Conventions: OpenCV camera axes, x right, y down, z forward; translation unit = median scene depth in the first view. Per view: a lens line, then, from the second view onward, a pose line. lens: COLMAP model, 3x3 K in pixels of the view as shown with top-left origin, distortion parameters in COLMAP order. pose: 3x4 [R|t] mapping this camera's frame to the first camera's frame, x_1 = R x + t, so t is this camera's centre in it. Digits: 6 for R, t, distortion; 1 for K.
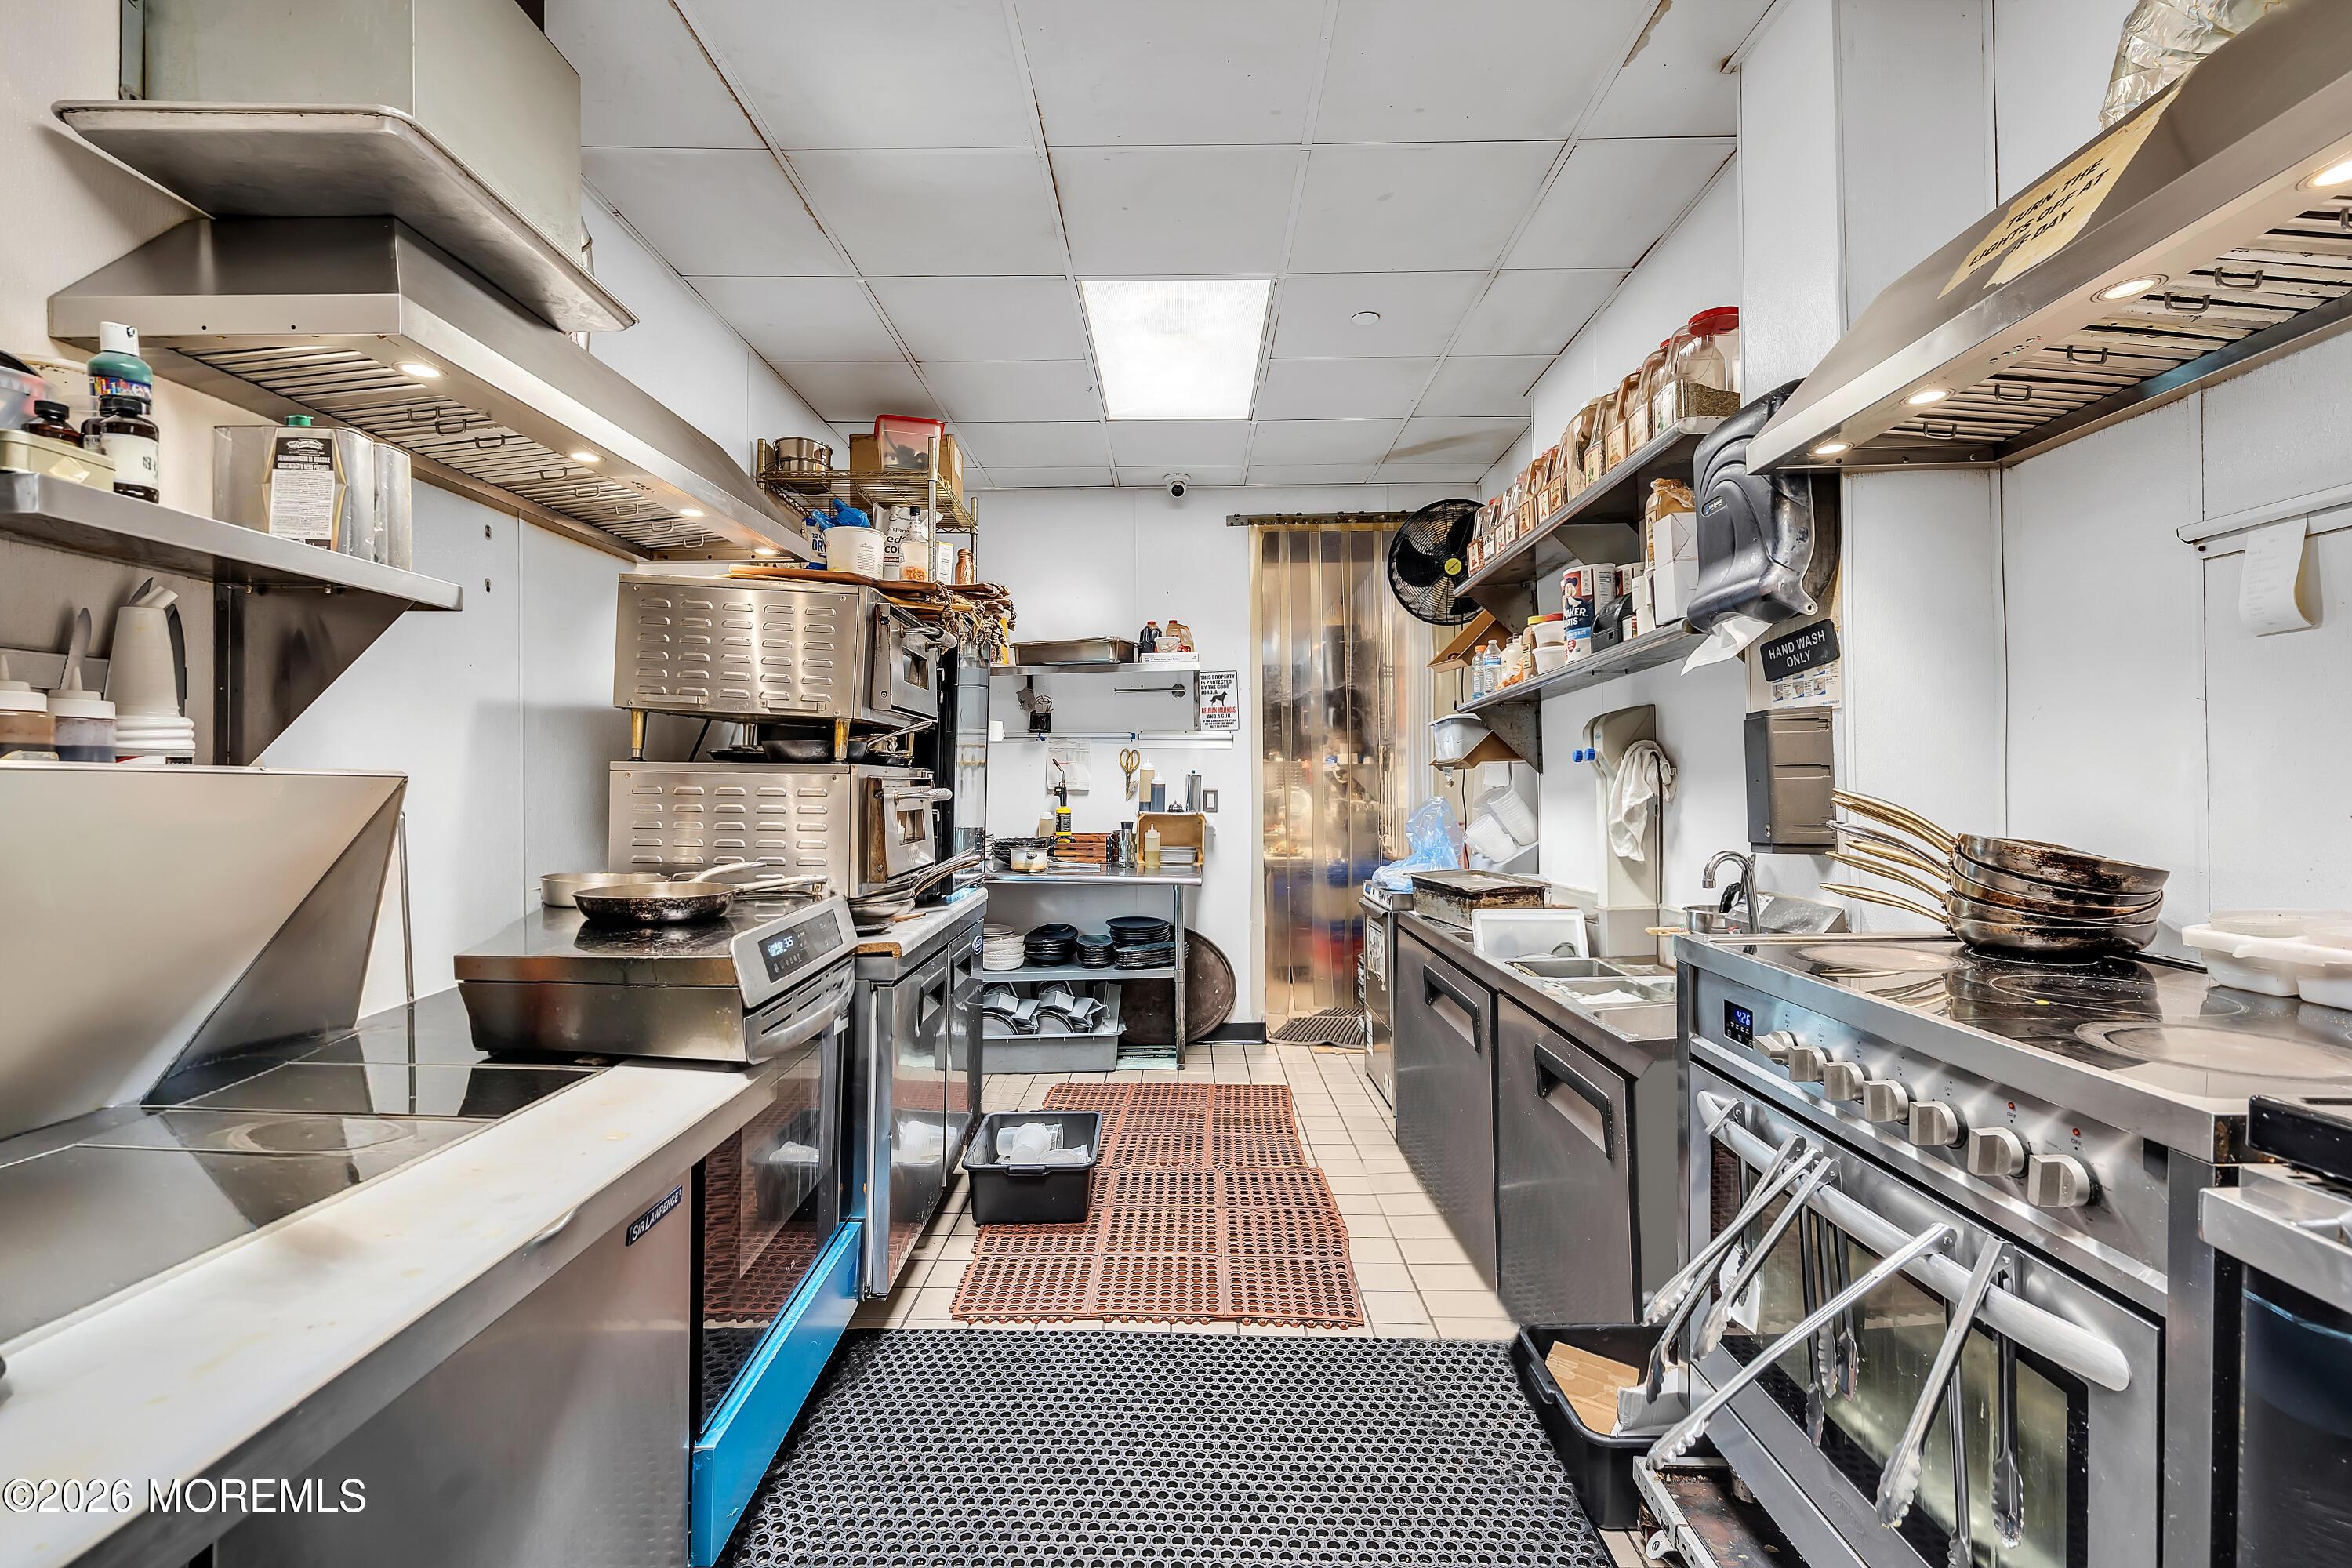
lens RADIAL K [[1067.4, 0, 1179.3], [0, 1067.4, 795.1], [0, 0, 1]] dist [-0.000788, 0.003836]
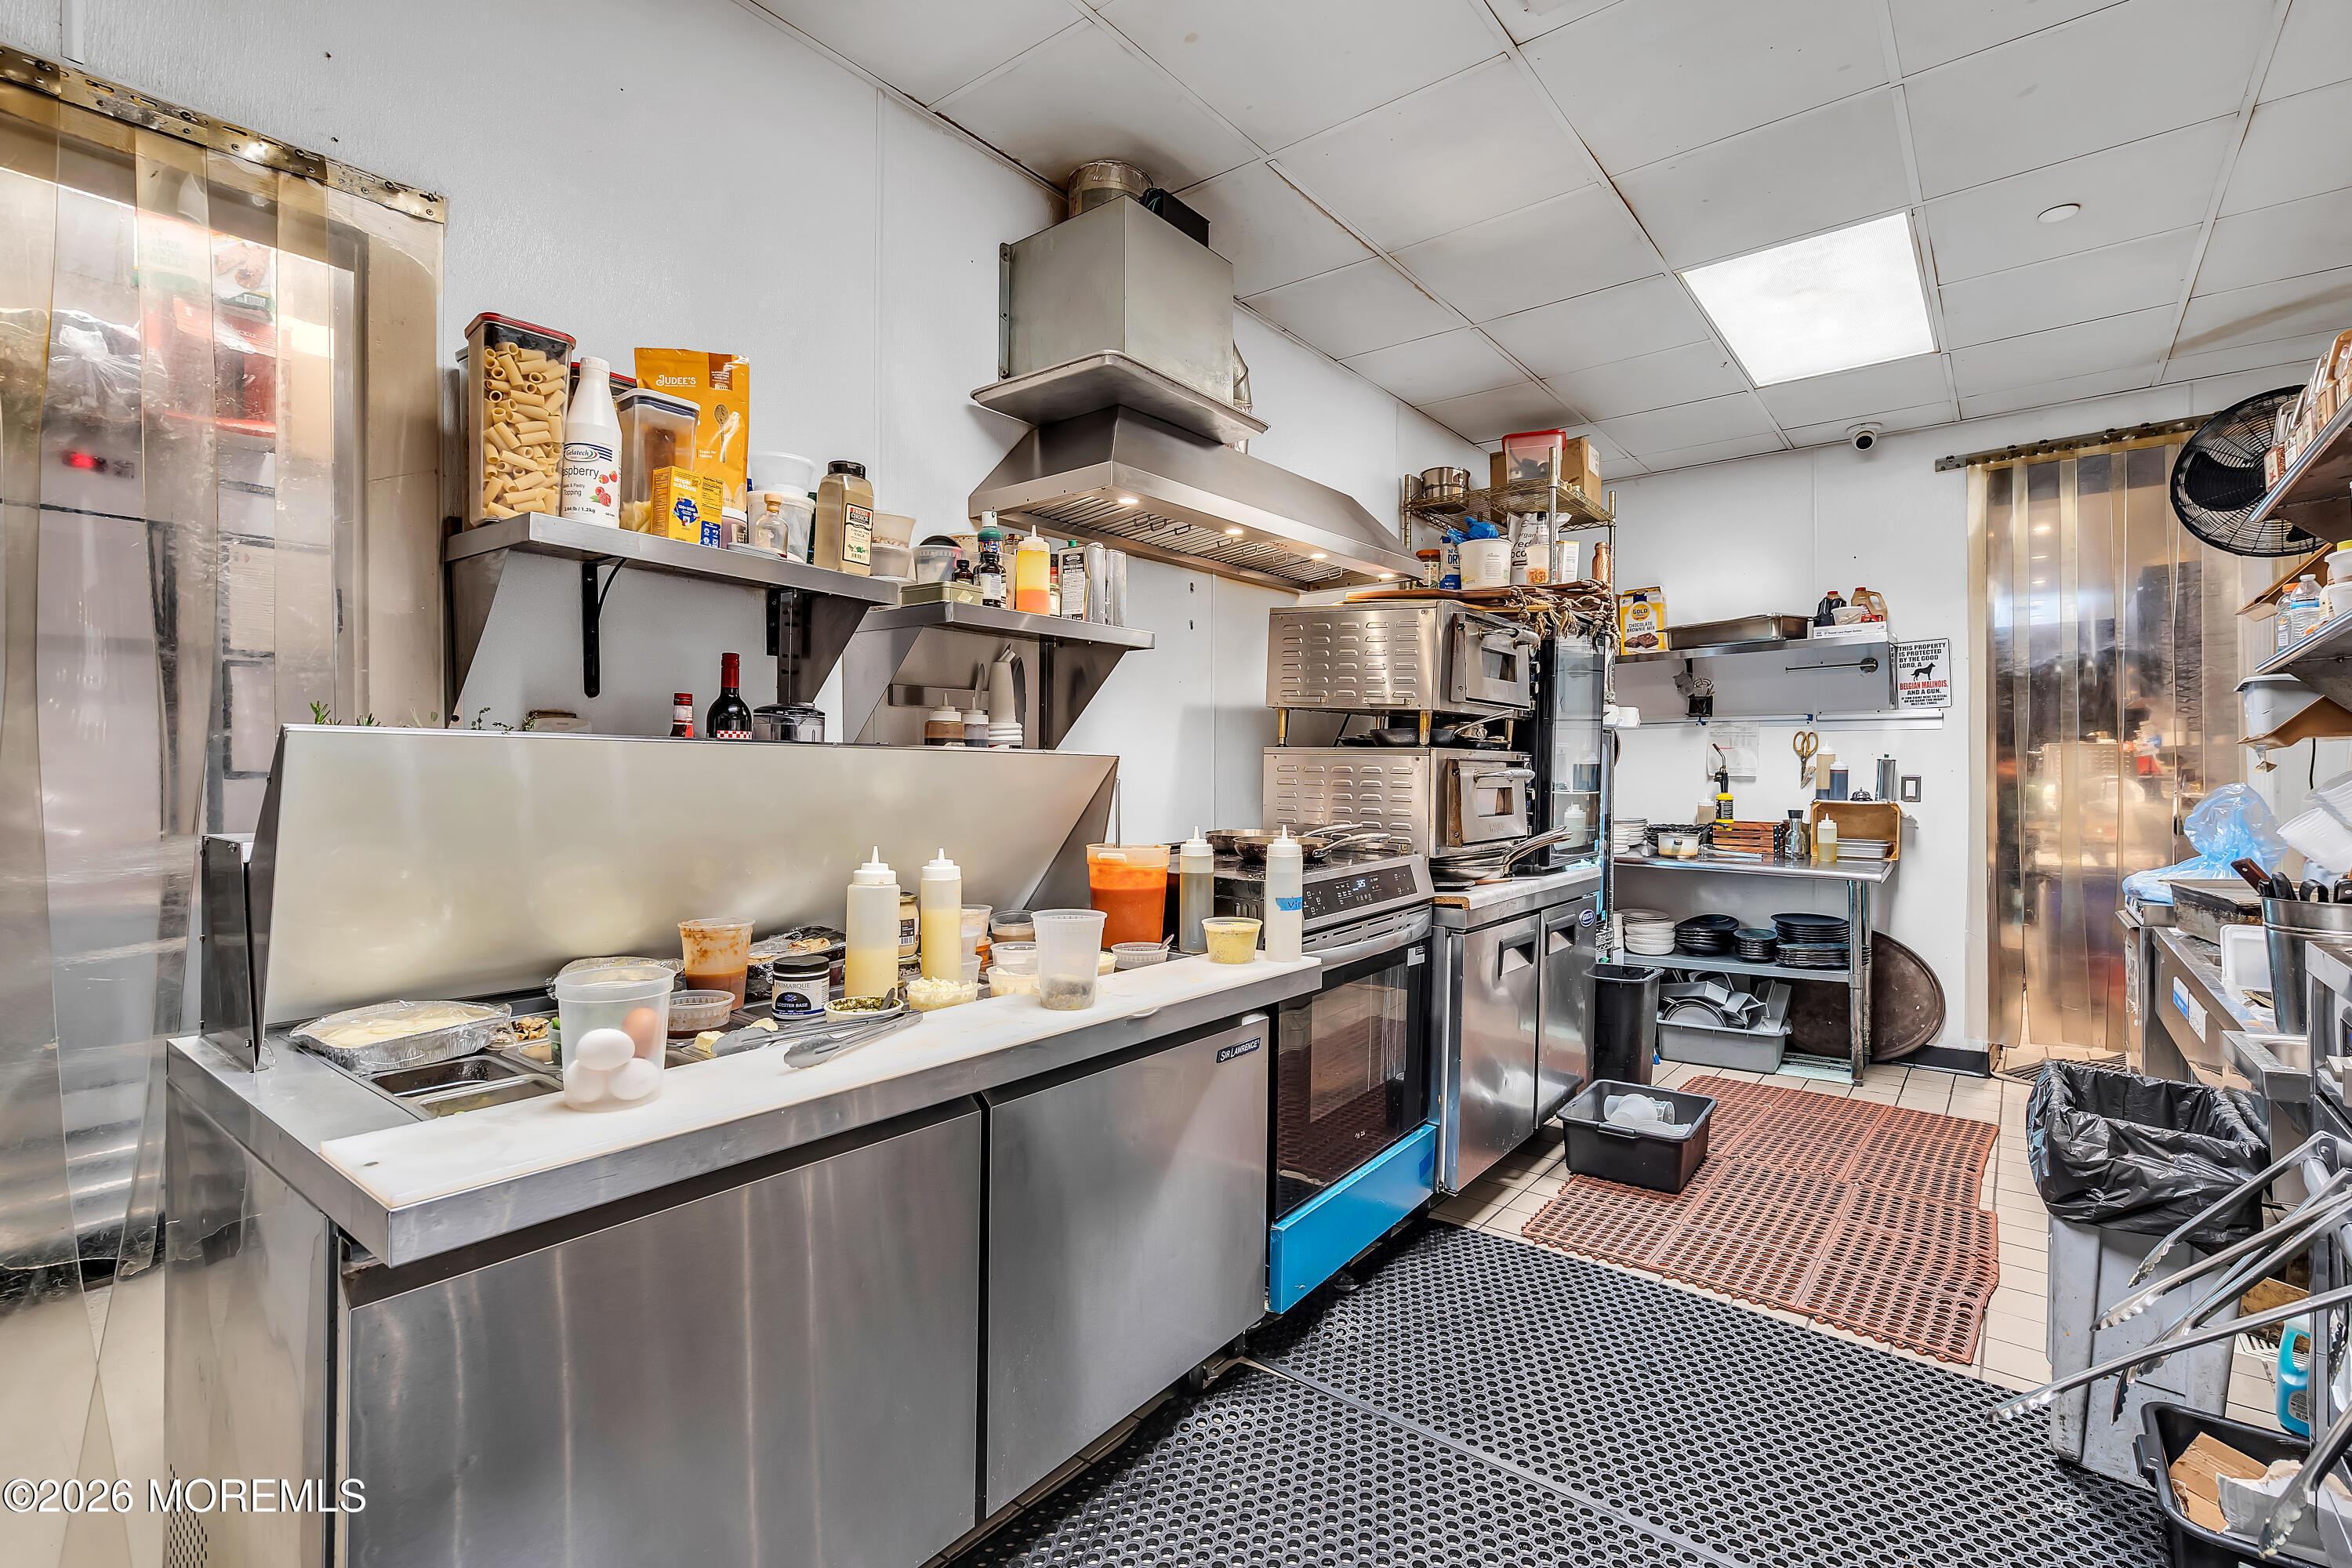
lens RADIAL K [[1067.4, 0, 1179.3], [0, 1067.4, 795.1], [0, 0, 1]] dist [-0.000788, 0.003836]
pose [[0.786883, 0.015963, -0.616896, 0.149339], [-0.010506, 0.999867, 0.012471, 0.008882], [0.617013, -0.003332, 0.786946, -0.090467]]
